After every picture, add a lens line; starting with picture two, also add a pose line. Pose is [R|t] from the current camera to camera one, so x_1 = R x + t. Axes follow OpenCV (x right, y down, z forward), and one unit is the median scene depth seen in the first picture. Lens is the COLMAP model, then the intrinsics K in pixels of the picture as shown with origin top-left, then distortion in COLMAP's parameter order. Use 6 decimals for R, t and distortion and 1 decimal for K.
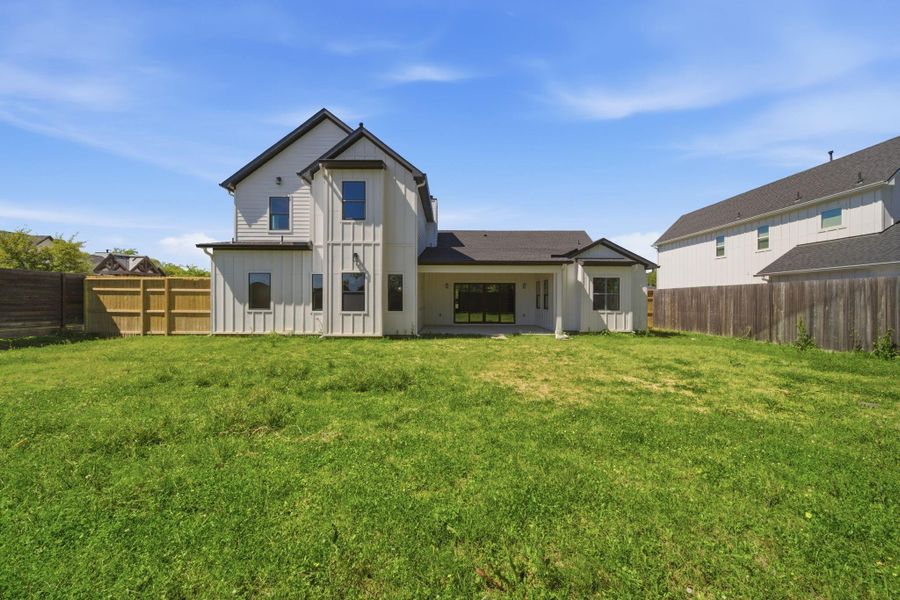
lens RADIAL K [[319.3, 0, 450.0], [0, 319.3, 300.0], [0, 0, 1]] dist [0.001234, 0.000040]
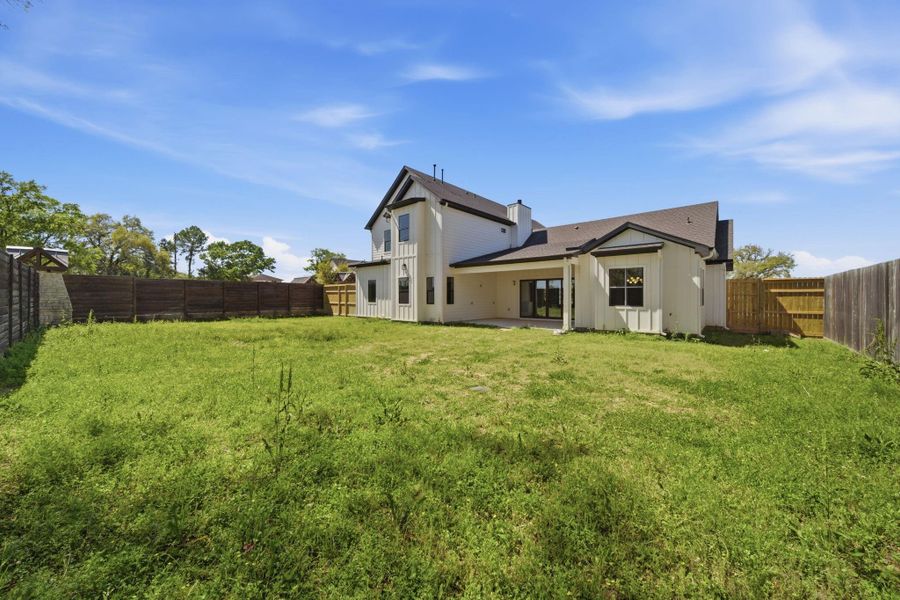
lens RADIAL K [[319.3, 0, 450.0], [0, 319.3, 300.0], [0, 0, 1]] dist [0.001234, 0.000040]
pose [[0.741280, 0.001505, -0.671194, 0.772013], [0.005210, 0.999954, 0.007997, 0.006433], [0.671175, -0.009425, 0.741239, 0.051723]]
